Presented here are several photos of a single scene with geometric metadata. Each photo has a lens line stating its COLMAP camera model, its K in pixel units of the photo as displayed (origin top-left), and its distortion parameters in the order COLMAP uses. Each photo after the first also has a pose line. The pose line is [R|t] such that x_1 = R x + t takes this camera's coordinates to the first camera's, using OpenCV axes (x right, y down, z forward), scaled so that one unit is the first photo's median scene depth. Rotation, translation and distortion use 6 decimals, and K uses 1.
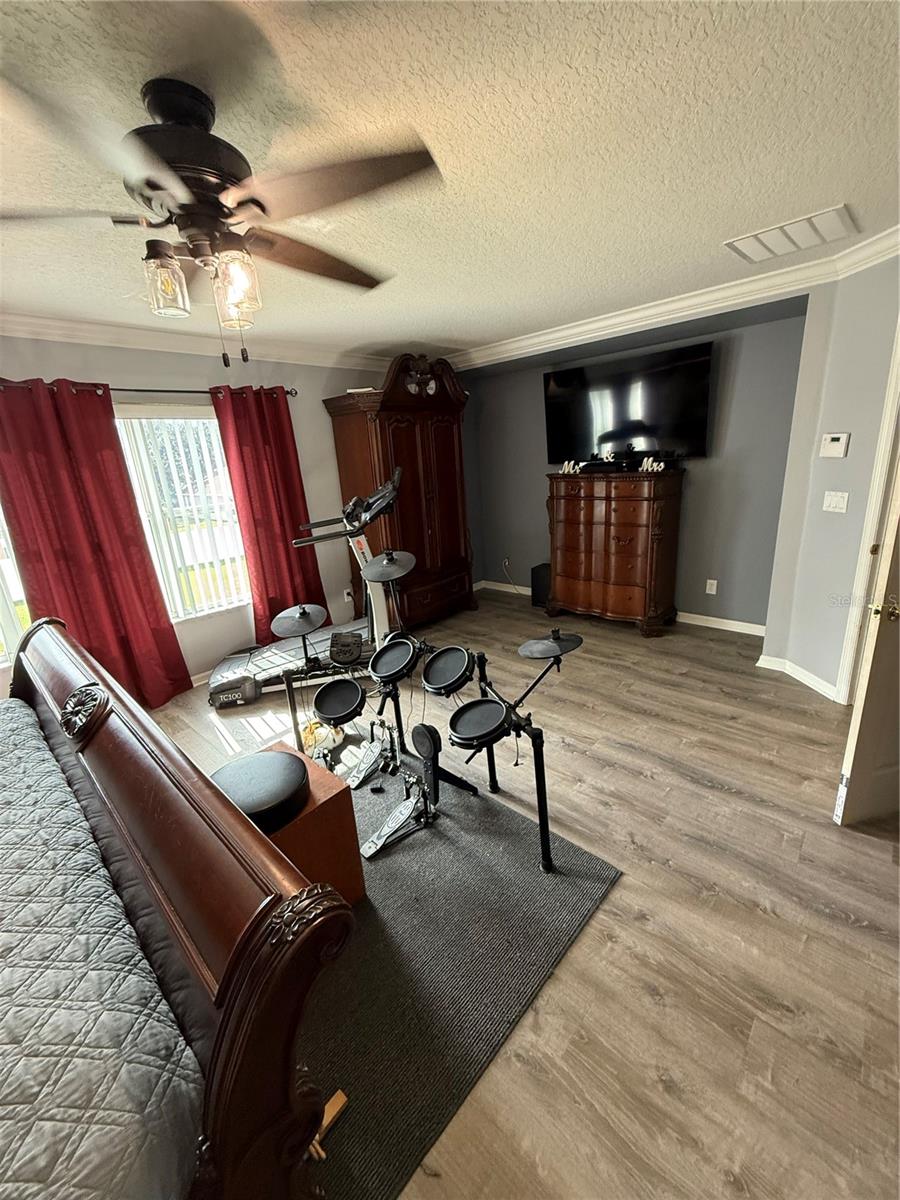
lens RADIAL K [[479.4, 0, 454.7], [0, 479.4, 600.8], [0, 0, 1]] dist [-0.001487, -0.000624]
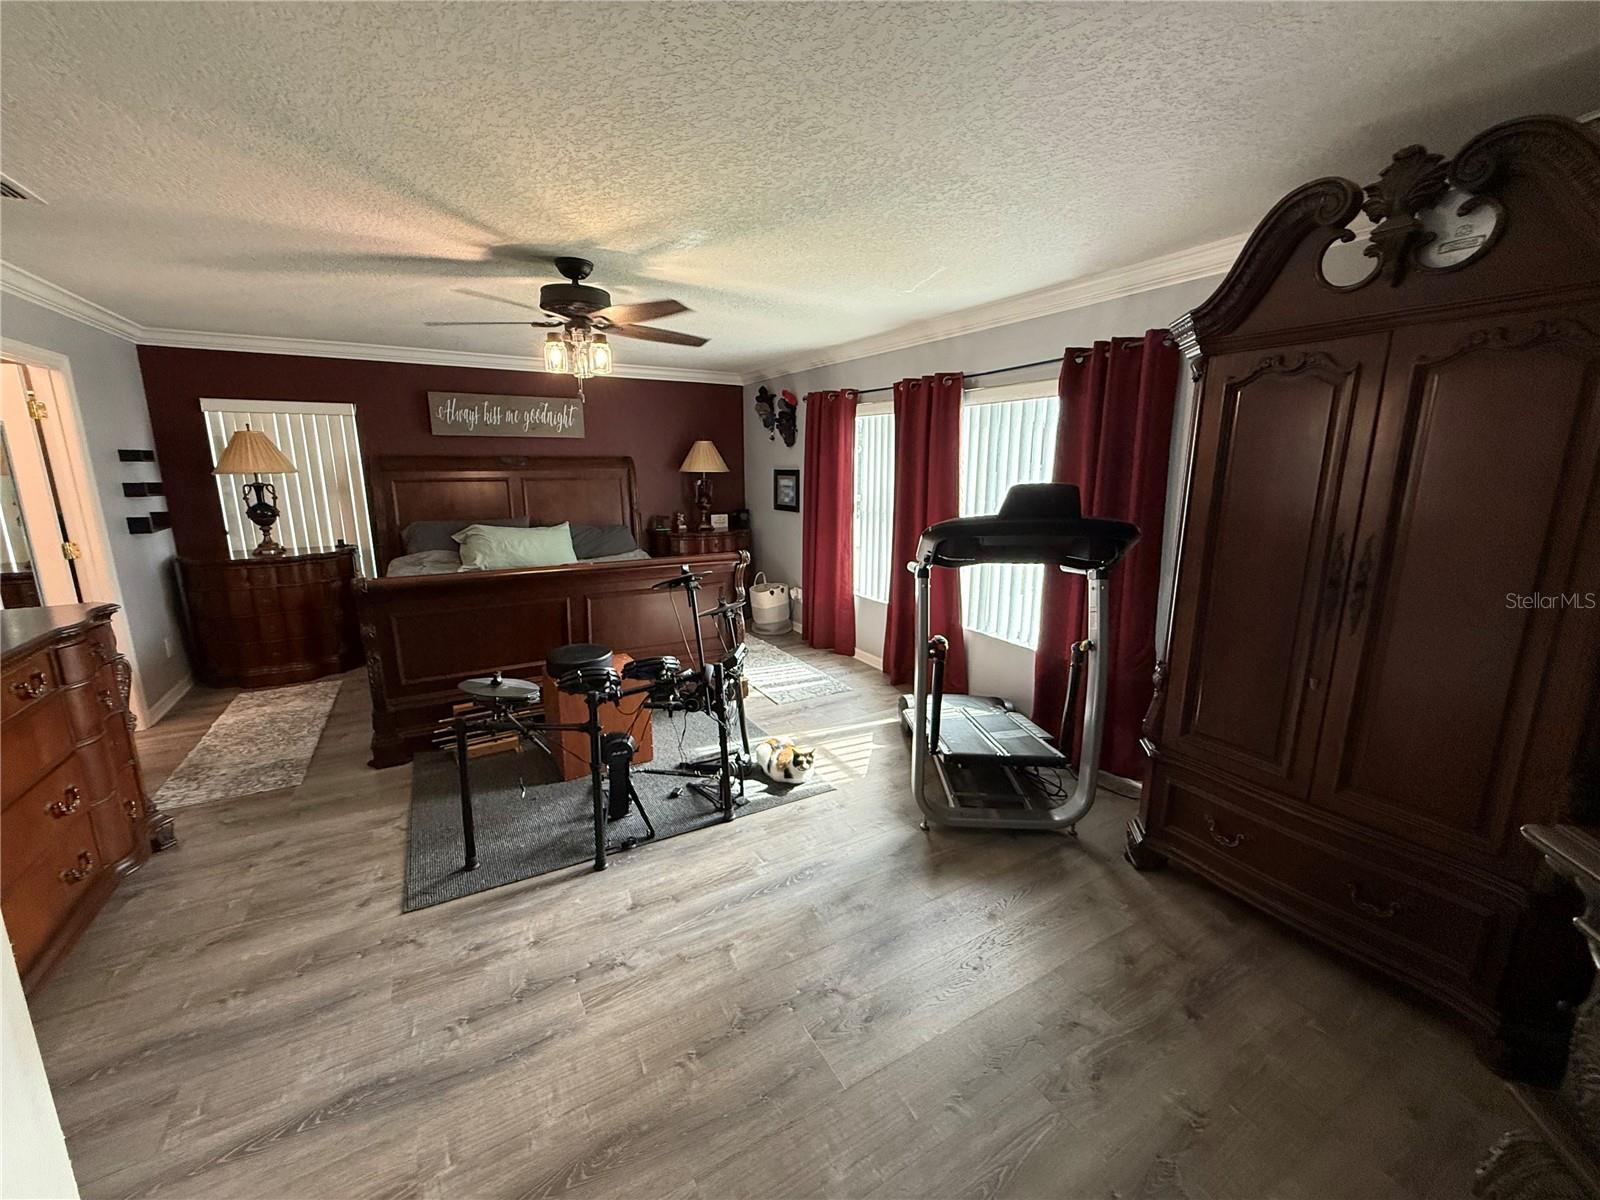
lens RADIAL K [[639.2, 0, 807.7], [0, 639.2, 594.2], [0, 0, 1]] dist [-0.001487, -0.000624]
pose [[-0.292817, 0.255669, -0.921353, 0.975952], [-0.267268, 0.903295, 0.335599, -0.557732], [0.918056, 0.344517, -0.196168, 1.540818]]
